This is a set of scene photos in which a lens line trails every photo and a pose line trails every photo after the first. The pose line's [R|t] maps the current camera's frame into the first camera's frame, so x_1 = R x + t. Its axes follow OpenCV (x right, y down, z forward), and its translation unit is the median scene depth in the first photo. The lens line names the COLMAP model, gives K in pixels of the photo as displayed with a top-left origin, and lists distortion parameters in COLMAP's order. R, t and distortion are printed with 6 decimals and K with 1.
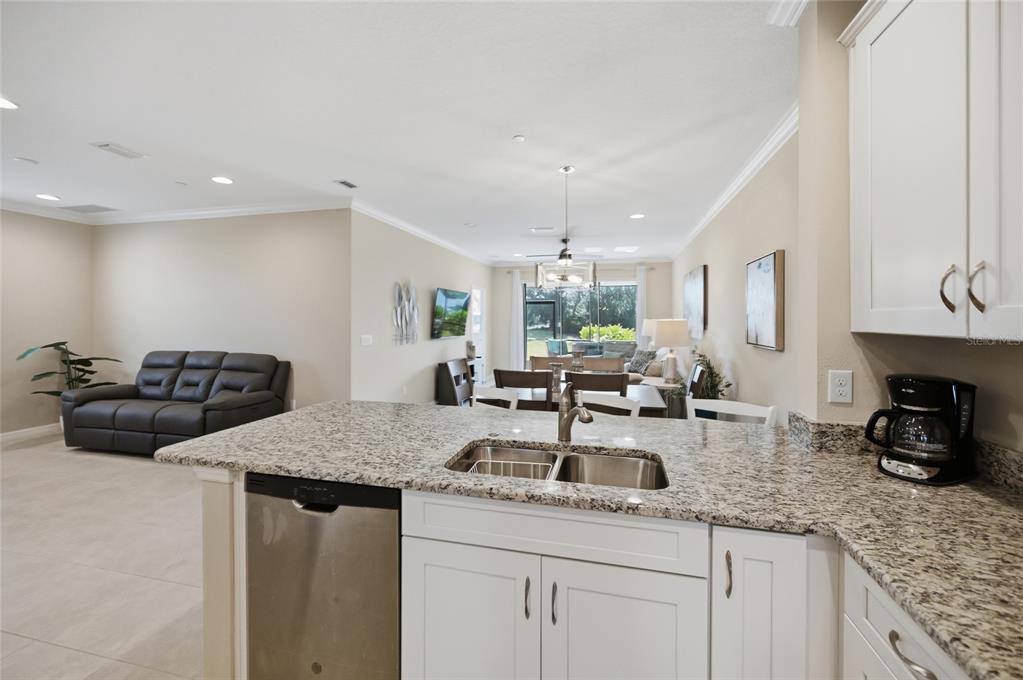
lens RADIAL K [[412.9, 0, 512.7], [0, 412.9, 325.3], [0, 0, 1]] dist [-0.000782, 0.000479]
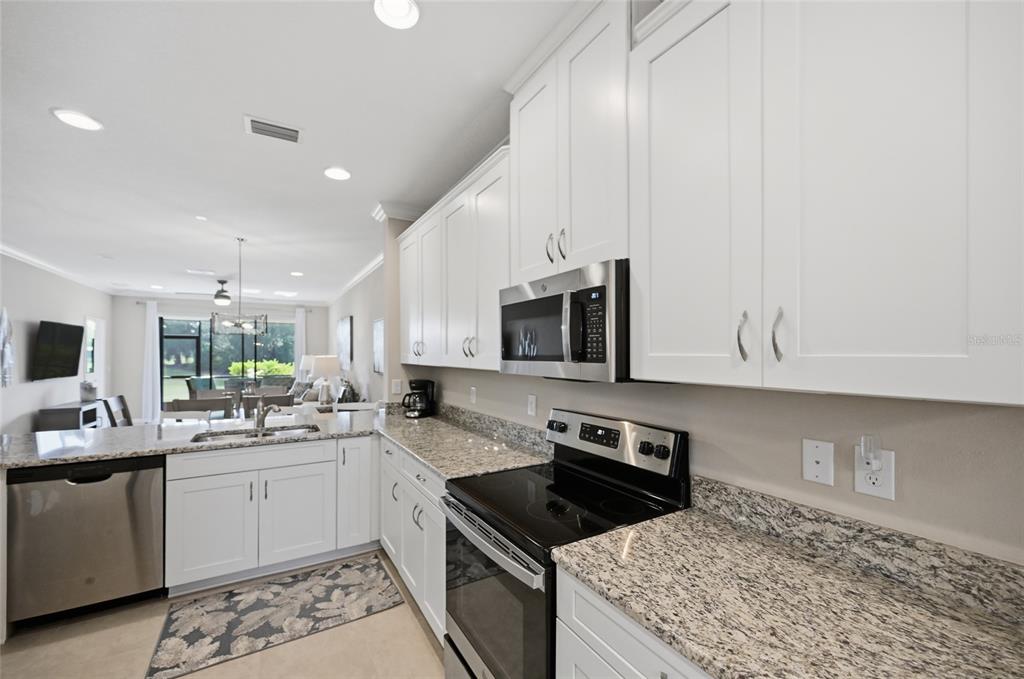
lens RADIAL K [[413.3, 0, 522.5], [0, 413.3, 349.0], [0, 0, 1]] dist [-0.000782, 0.000479]
pose [[0.693401, 0.005923, 0.720527, -0.149507], [0.011482, 0.999748, -0.019268, -0.004895], [-0.720460, 0.021634, 0.693159, -0.421276]]
